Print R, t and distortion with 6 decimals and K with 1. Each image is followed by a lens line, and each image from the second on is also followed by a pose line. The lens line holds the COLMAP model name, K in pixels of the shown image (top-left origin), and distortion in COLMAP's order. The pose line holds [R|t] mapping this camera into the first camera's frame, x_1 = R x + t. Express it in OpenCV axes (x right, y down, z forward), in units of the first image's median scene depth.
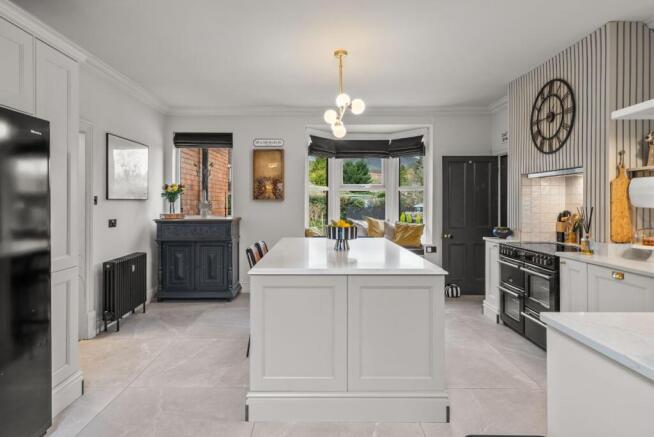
lens RADIAL K [[391.5, 0, 325.4], [0, 391.5, 218.7], [0, 0, 1]] dist [0.002052, 0.000068]
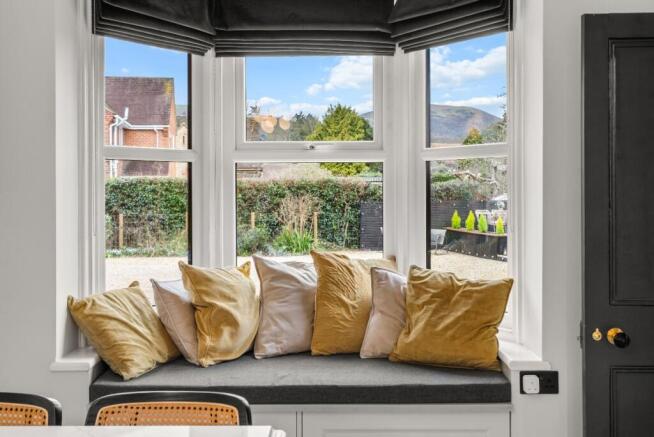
lens RADIAL K [[678.8, 0, 327.7], [0, 678.8, 216.5], [0, 0, 1]] dist [-0.011892, 0.000000]
pose [[0.999826, -0.005268, -0.017878, 0.121096], [0.005167, 0.999970, -0.005686, -0.025383], [0.017907, 0.005592, 0.999824, 0.477327]]
